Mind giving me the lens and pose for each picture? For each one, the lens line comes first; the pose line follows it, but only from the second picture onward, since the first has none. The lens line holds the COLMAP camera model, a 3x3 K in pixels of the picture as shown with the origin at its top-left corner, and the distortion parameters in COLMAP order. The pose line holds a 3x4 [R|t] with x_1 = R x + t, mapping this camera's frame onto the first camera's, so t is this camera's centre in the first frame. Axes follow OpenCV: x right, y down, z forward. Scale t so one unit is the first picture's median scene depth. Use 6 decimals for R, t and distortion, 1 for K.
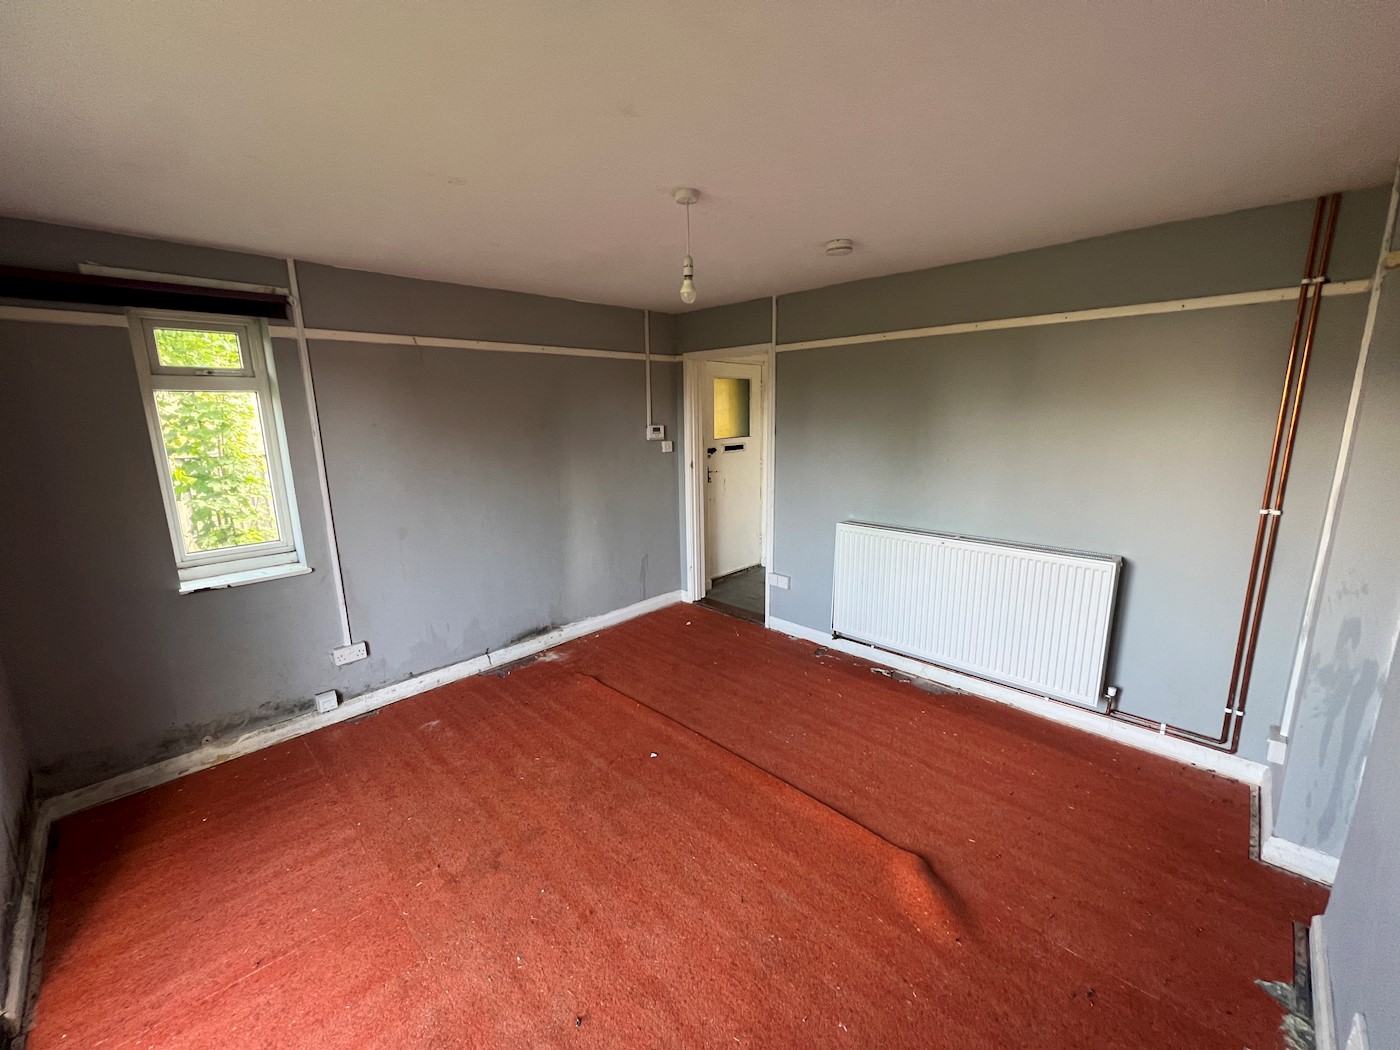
lens RADIAL K [[558.9, 0, 694.3], [0, 558.9, 519.4], [0, 0, 1]] dist [-0.006079, 0.000132]
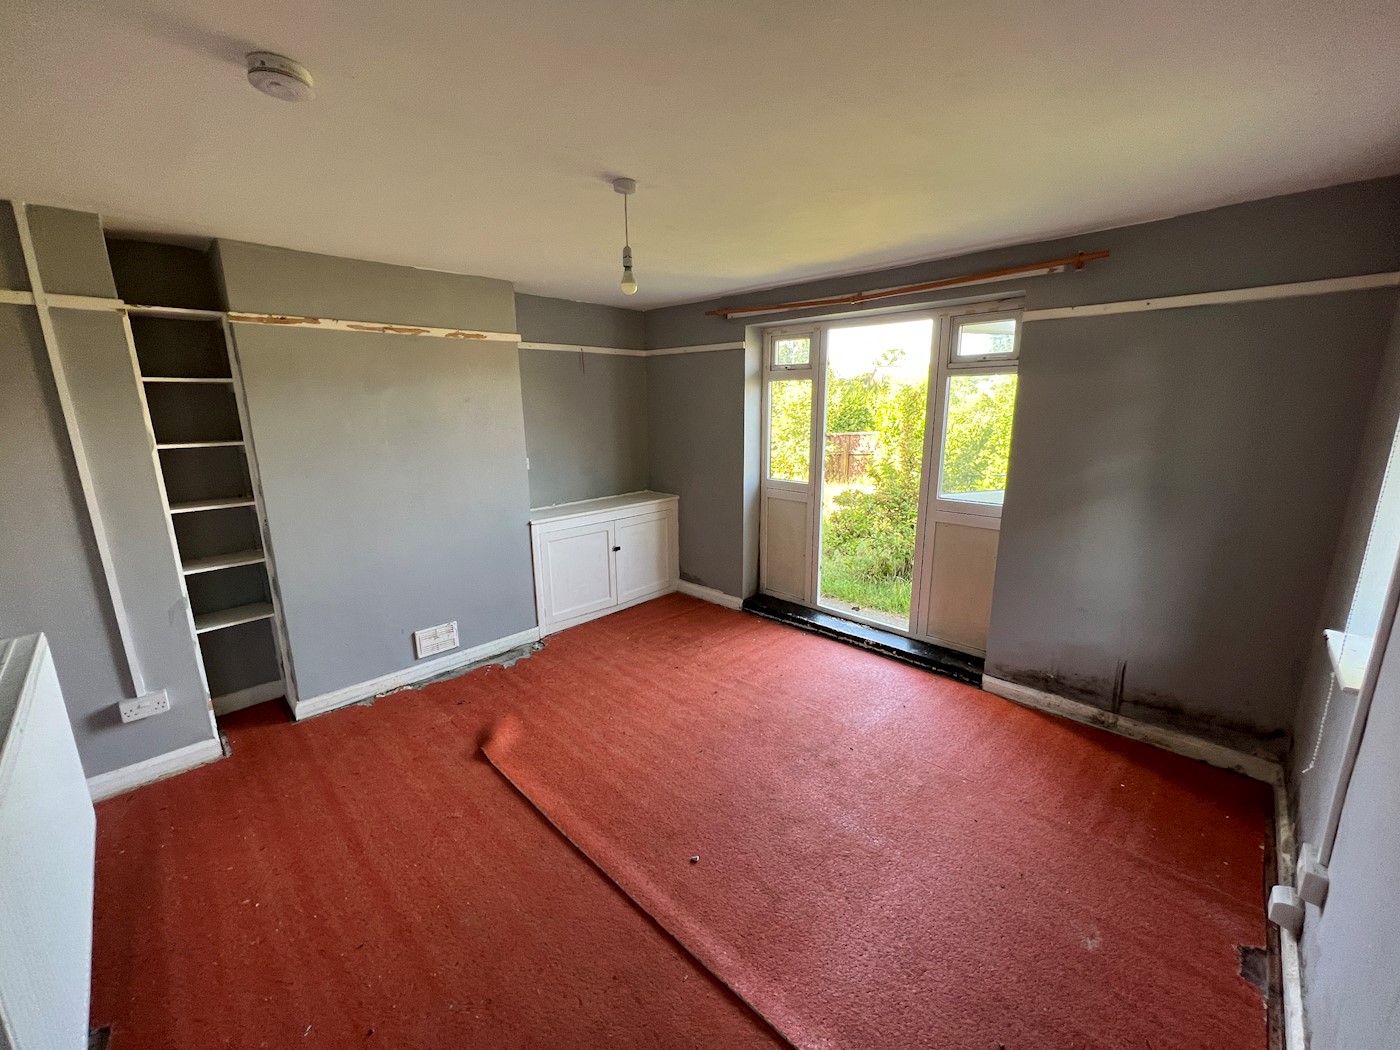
lens RADIAL K [[558.9, 0, 694.3], [0, 558.9, 519.4], [0, 0, 1]] dist [-0.006079, 0.000132]
pose [[-0.999591, 0.026715, 0.010205, -0.111049], [0.028572, 0.917673, 0.396308, -0.359315], [0.001222, 0.396438, -0.918061, 1.822024]]
